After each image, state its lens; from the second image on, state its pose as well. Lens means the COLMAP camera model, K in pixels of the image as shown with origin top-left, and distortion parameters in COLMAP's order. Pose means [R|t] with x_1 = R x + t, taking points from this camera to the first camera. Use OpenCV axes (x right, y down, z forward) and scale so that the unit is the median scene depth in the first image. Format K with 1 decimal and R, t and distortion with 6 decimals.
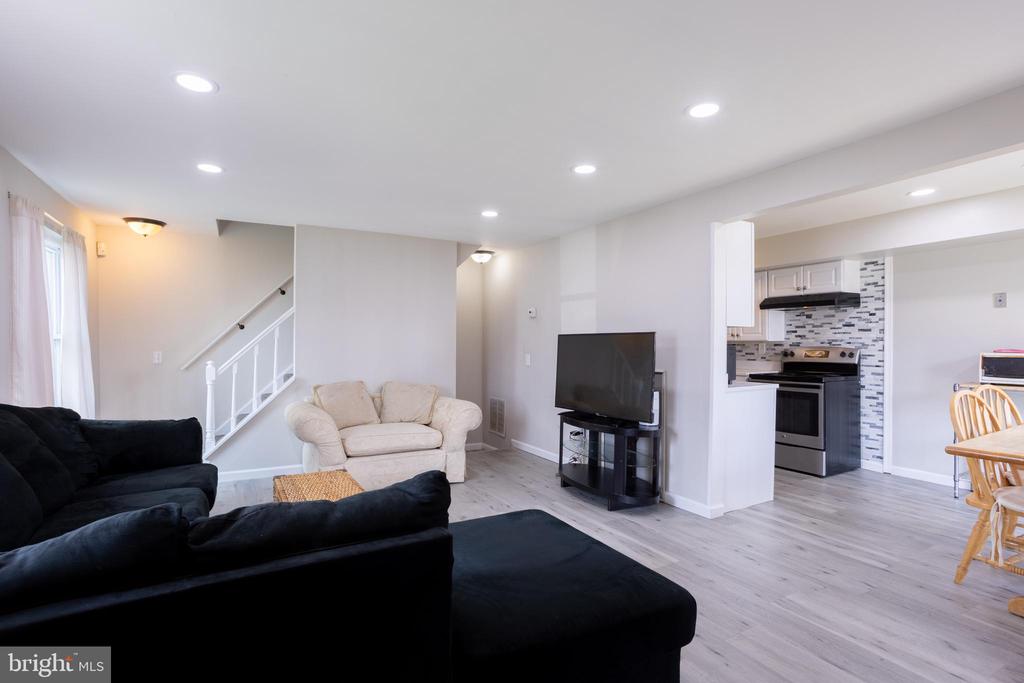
lens RADIAL K [[494.2, 0, 507.1], [0, 494.2, 342.6], [0, 0, 1]] dist [-0.001625, 0.002718]
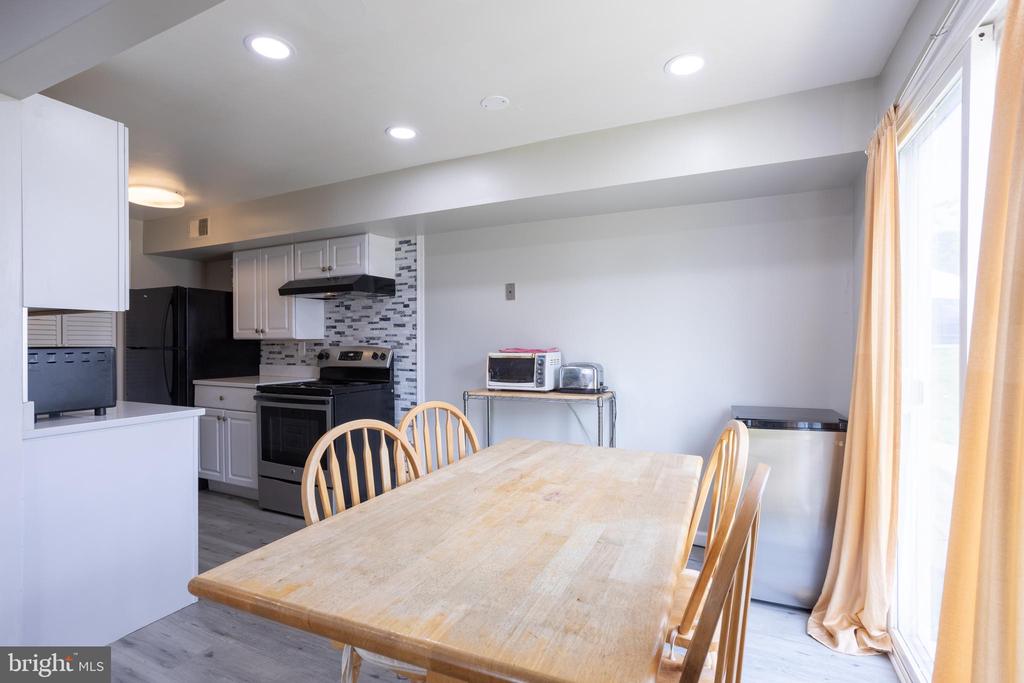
lens RADIAL K [[494.2, 0, 509.6], [0, 494.2, 344.4], [0, 0, 1]] dist [-0.001625, 0.002718]
pose [[0.830202, -0.004864, 0.557442, 0.424937], [0.002179, 0.999983, 0.005479, 0.001495], [-0.557459, -0.003334, 0.830198, 0.234079]]
